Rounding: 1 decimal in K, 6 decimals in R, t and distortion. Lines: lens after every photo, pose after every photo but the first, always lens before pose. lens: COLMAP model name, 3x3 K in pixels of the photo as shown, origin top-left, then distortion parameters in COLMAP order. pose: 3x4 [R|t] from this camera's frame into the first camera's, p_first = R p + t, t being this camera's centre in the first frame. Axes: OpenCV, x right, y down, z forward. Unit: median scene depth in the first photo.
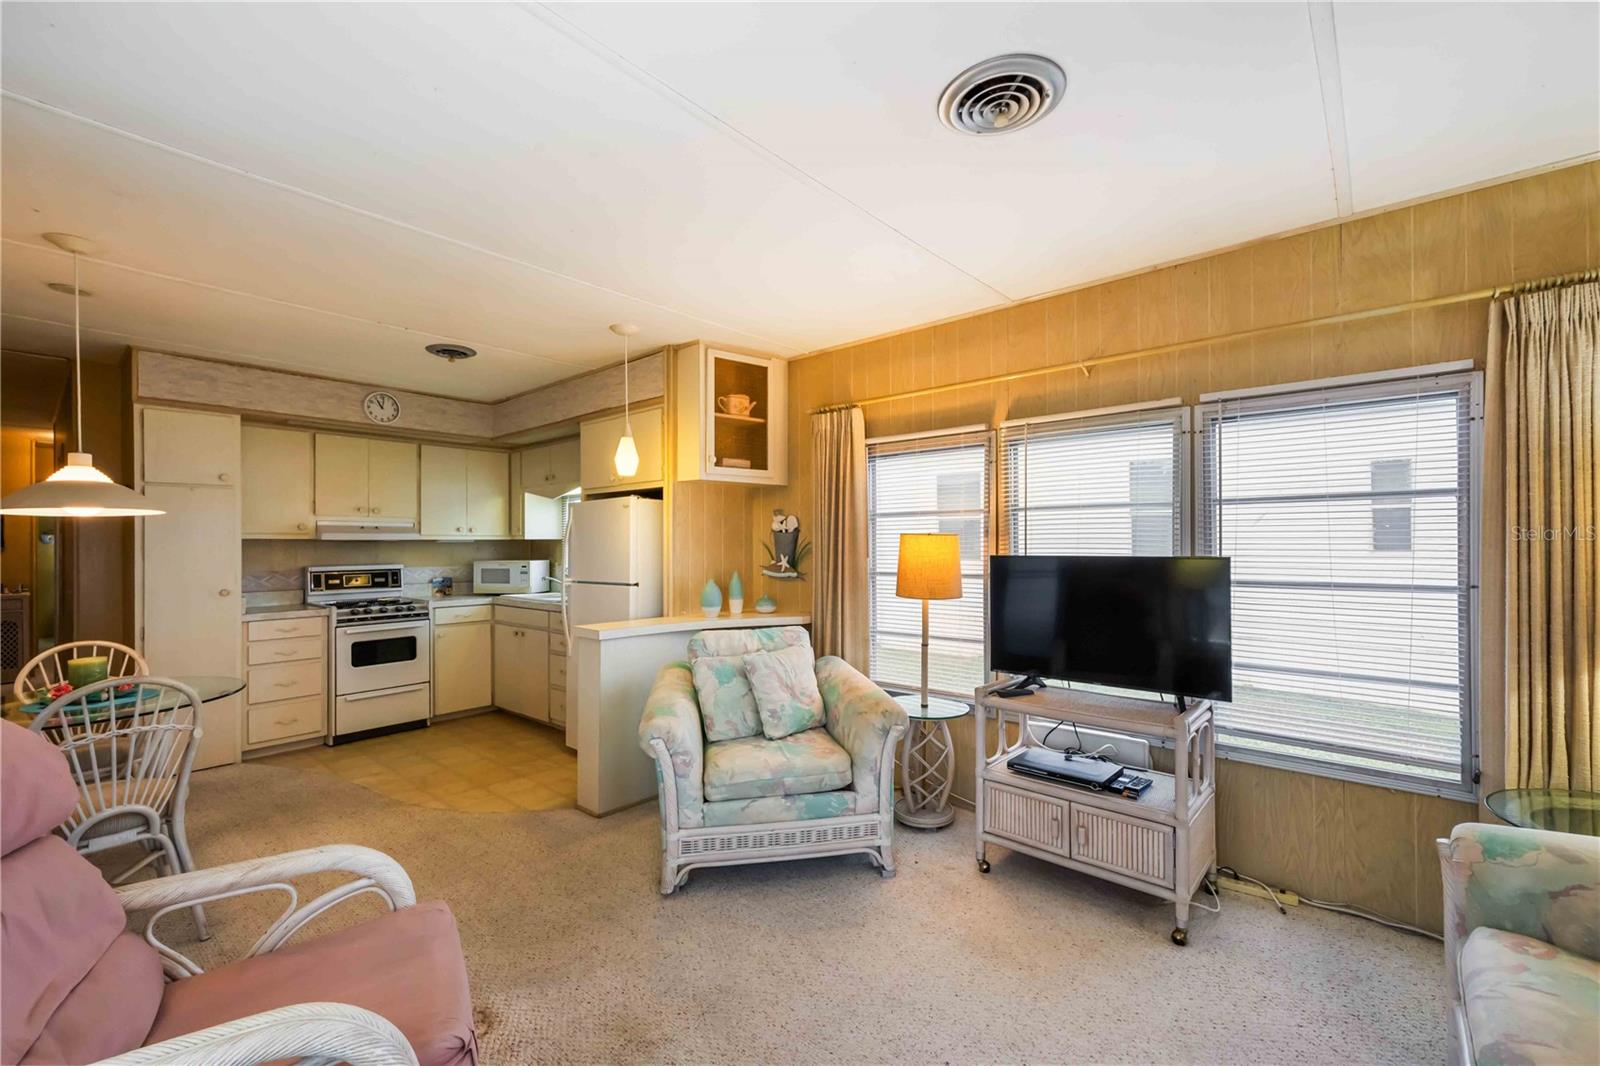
lens RADIAL K [[675.7, 0, 798.1], [0, 675.7, 546.3], [0, 0, 1]] dist [0.011223, -0.000900]
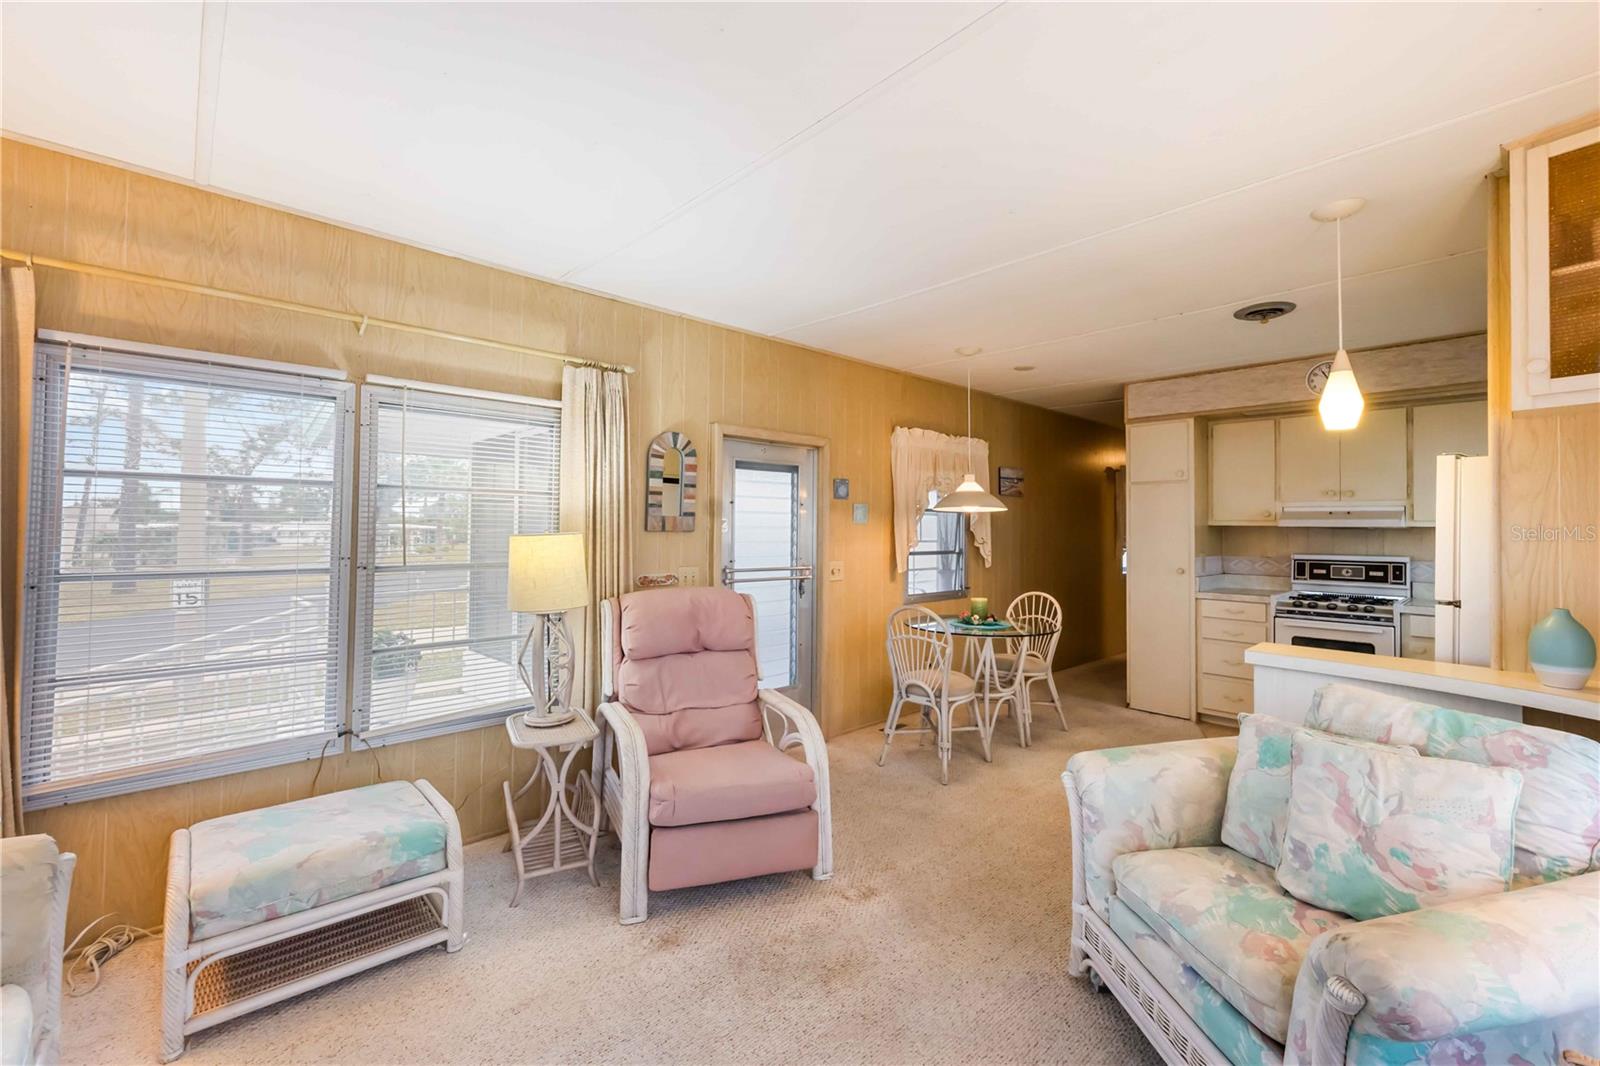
lens RADIAL K [[675.7, 0, 802.0], [0, 675.7, 517.1], [0, 0, 1]] dist [0.011223, -0.000900]
pose [[-0.104460, -0.011571, -0.994462, 0.351740], [-0.012188, 0.999872, -0.010354, -0.004893], [0.994454, 0.011039, -0.104587, 0.422354]]
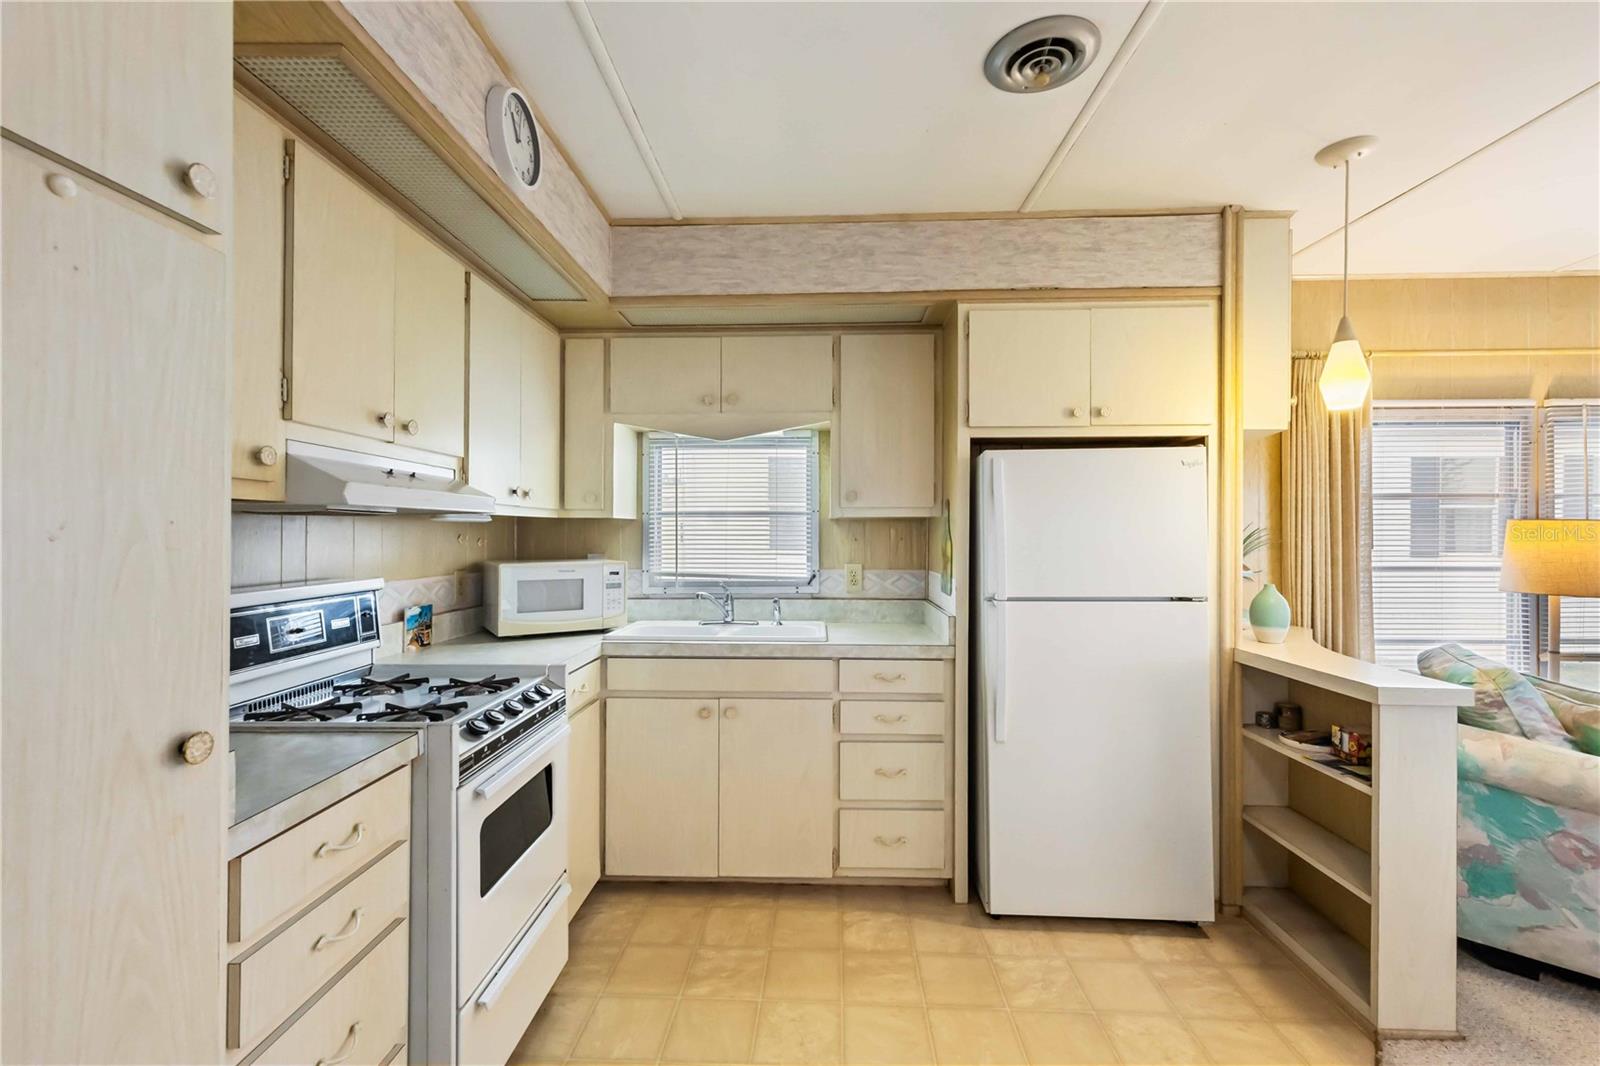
lens RADIAL K [[675.7, 0, 797.5], [0, 675.7, 531.0], [0, 0, 1]] dist [0.011223, -0.000900]
pose [[0.773073, 0.008187, 0.634264, -0.747099], [-0.004236, 0.999961, -0.007745, 0.003082], [-0.634303, 0.003300, 0.773078, 0.653040]]
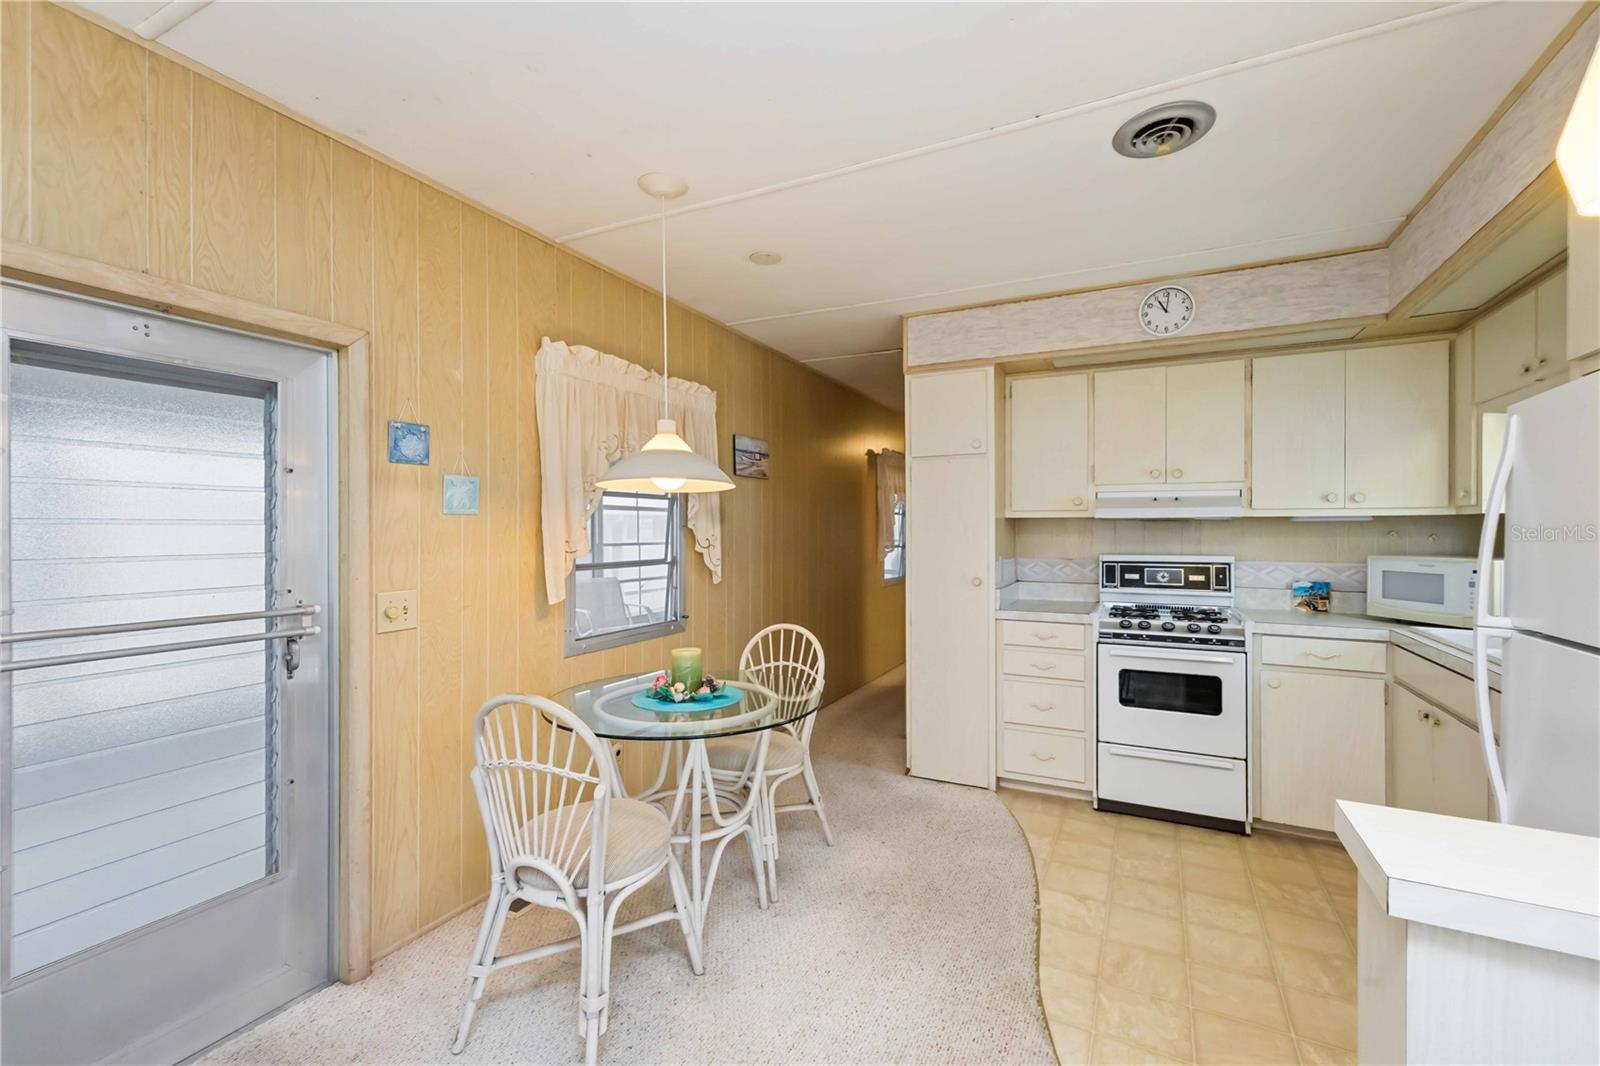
lens RADIAL K [[675.7, 0, 803.2], [0, 675.7, 530.3], [0, 0, 1]] dist [0.011223, -0.000900]
pose [[0.249562, 0.005366, -0.968344, -0.080704], [-0.004811, 0.999979, 0.004302, 0.001858], [0.968347, 0.003585, 0.249583, 0.525069]]
